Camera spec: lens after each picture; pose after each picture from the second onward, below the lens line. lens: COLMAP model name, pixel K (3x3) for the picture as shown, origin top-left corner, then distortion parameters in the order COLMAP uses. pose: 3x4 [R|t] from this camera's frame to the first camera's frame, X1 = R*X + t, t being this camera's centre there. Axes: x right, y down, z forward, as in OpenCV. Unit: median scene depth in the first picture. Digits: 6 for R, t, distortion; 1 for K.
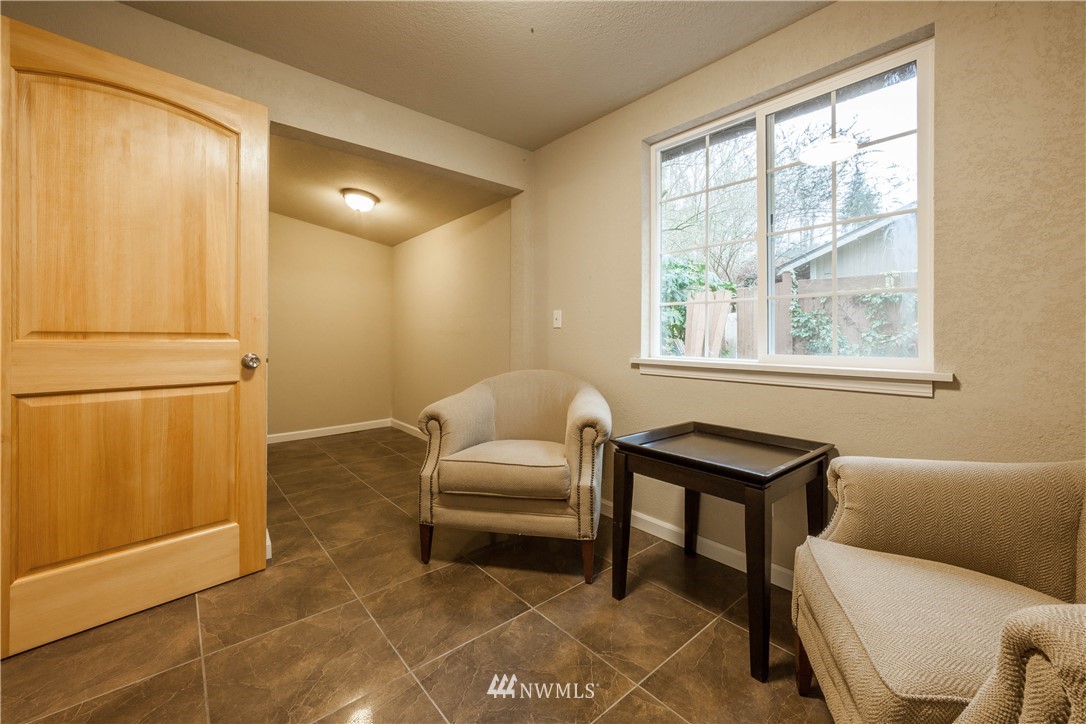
lens RADIAL K [[436.7, 0, 558.2], [0, 436.7, 338.1], [0, 0, 1]] dist [-0.010440, 0.000957]
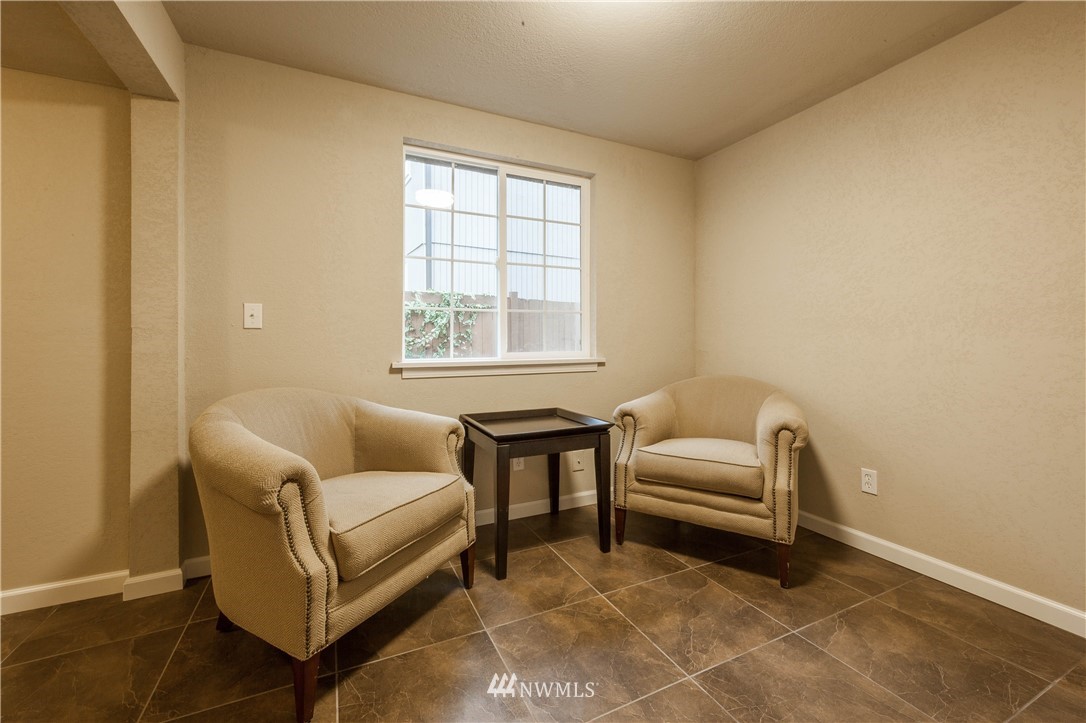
lens RADIAL K [[436.7, 0, 538.6], [0, 436.7, 337.2], [0, 0, 1]] dist [-0.010440, 0.000957]
pose [[0.285124, 0.000029, 0.958491, -0.951735], [0.006039, 0.999980, -0.001827, -0.008380], [-0.958472, 0.006309, 0.285118, 0.636832]]
